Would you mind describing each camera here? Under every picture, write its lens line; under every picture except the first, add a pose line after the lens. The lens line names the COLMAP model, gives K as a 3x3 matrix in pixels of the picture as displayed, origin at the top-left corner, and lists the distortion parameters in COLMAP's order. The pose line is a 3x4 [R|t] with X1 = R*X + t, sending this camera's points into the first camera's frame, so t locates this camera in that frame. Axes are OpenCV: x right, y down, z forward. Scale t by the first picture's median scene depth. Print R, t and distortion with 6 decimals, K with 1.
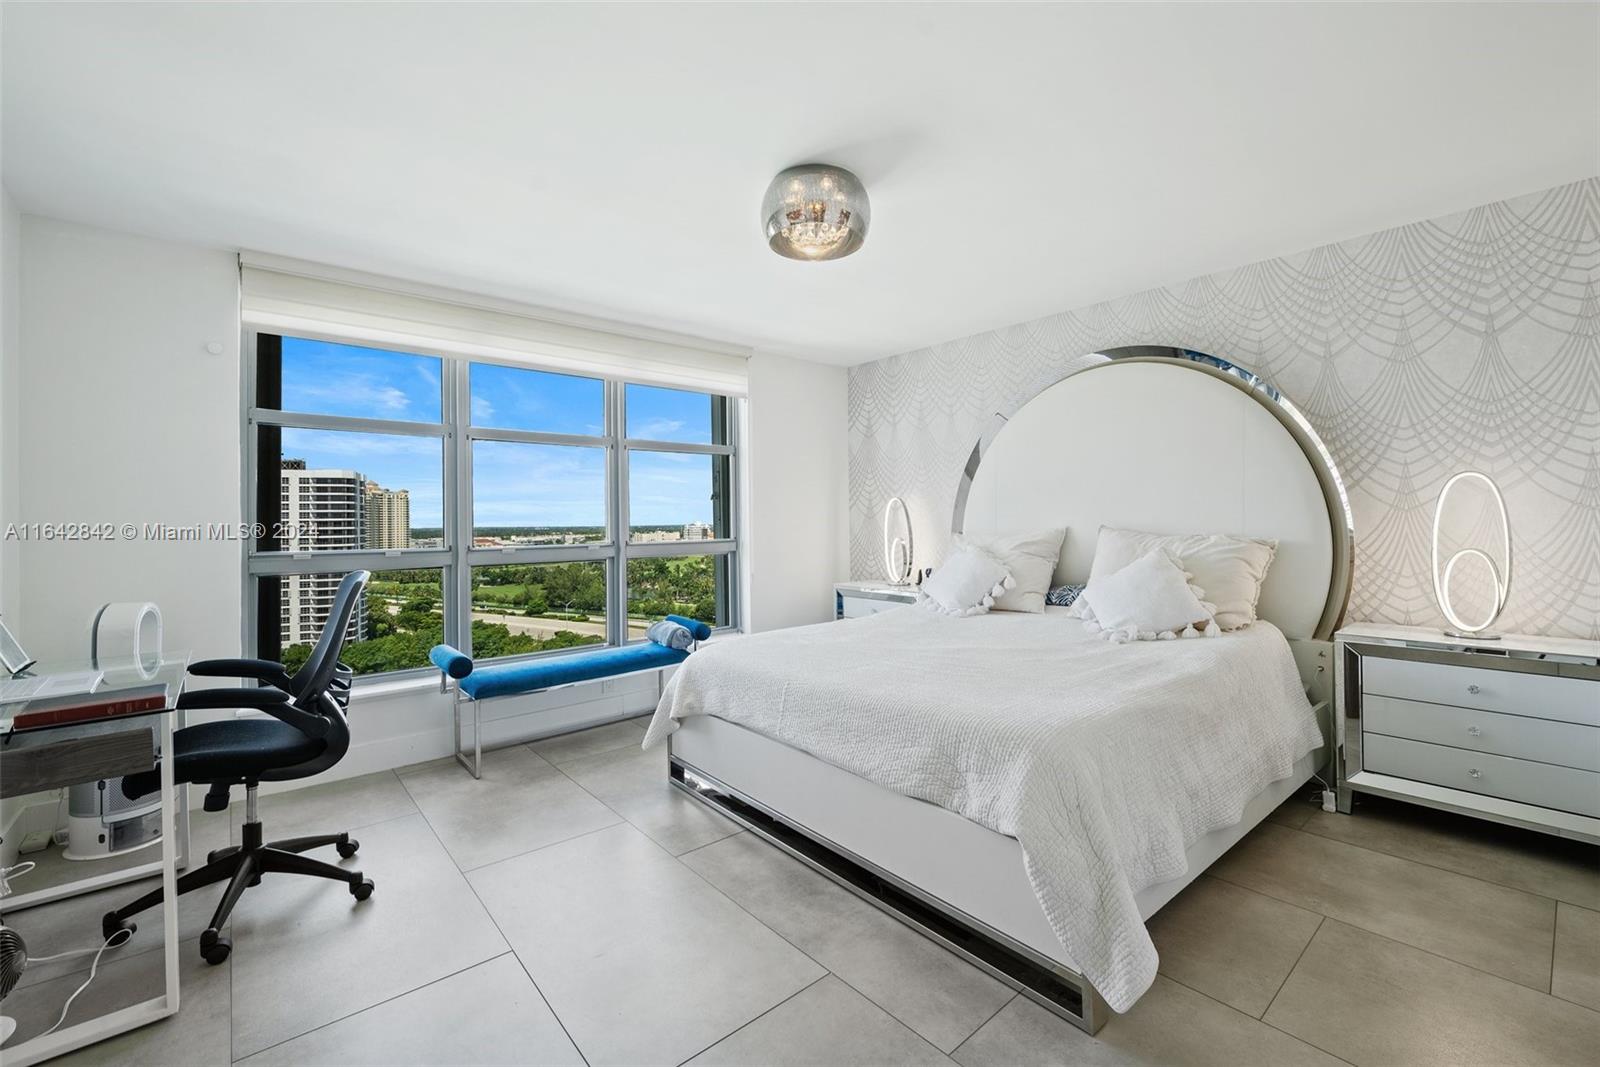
lens RADIAL K [[673.2, 0, 827.5], [0, 673.2, 521.9], [0, 0, 1]] dist [-0.003914, -0.000992]
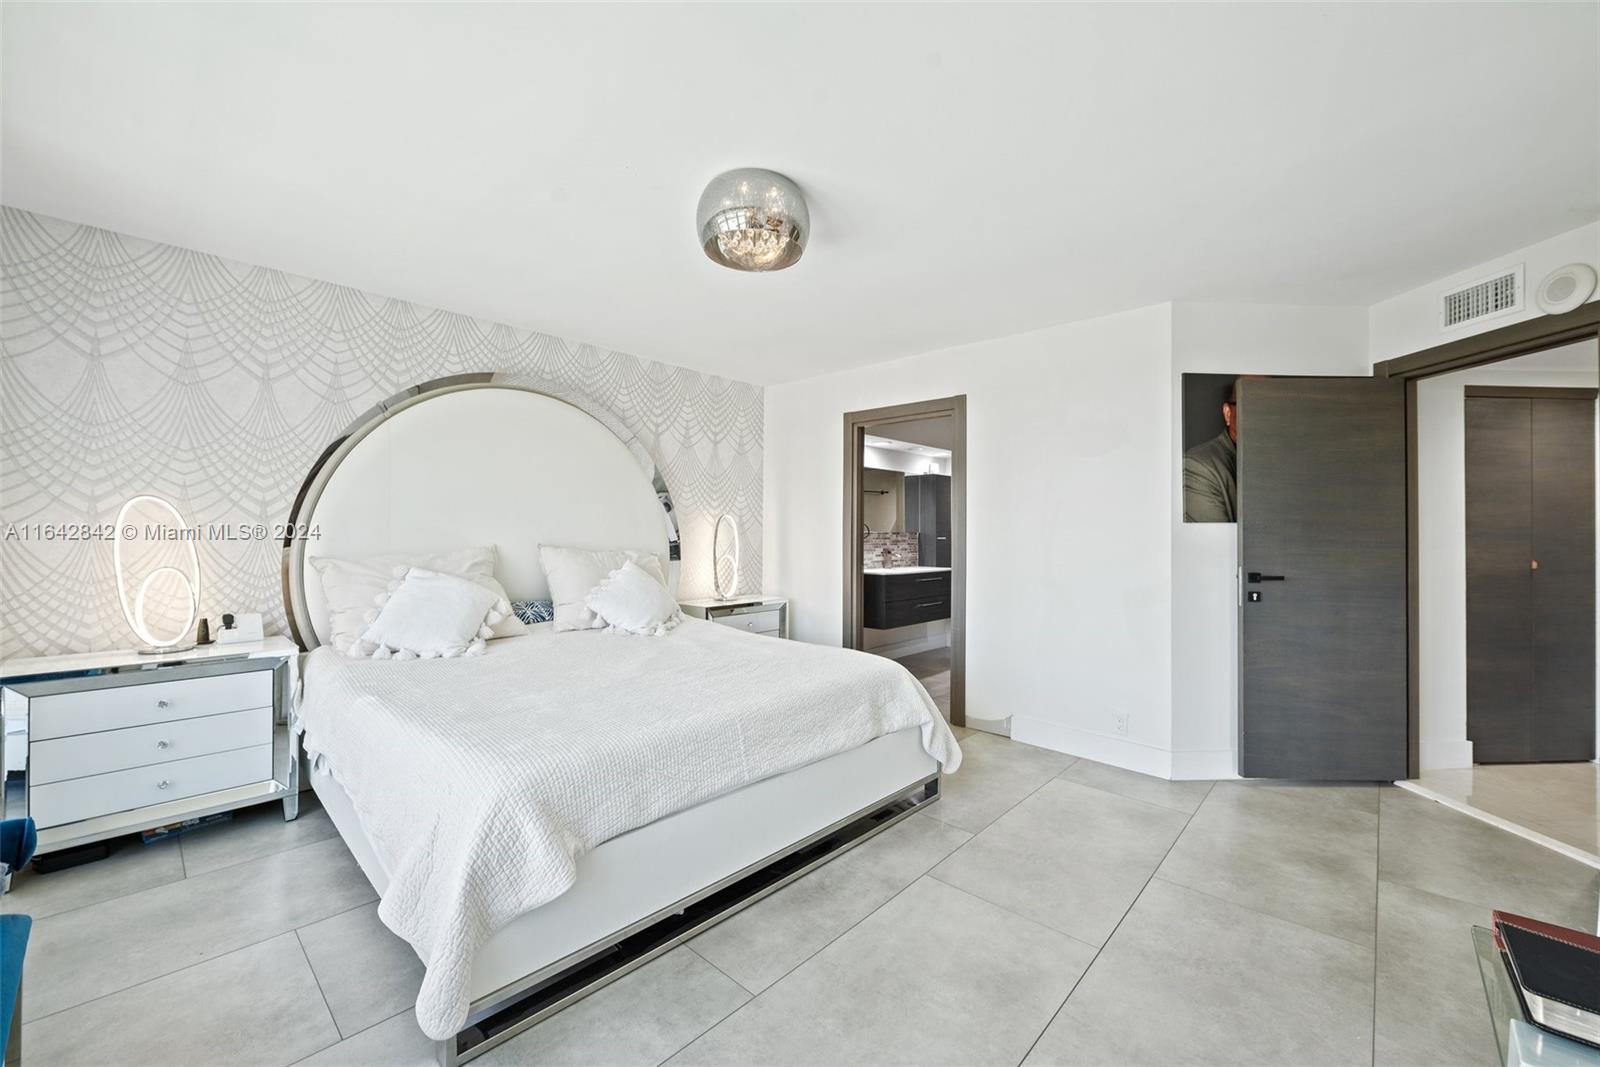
lens RADIAL K [[636.4, 0, 800.0], [0, 636.4, 533.5], [0, 0, 1]] dist [-0.017250, 0.000067]
pose [[-0.101498, 0.015481, 0.994715, -0.178603], [0.002460, 0.999880, -0.015310, 0.001558], [-0.994833, 0.000893, -0.101524, 0.198821]]
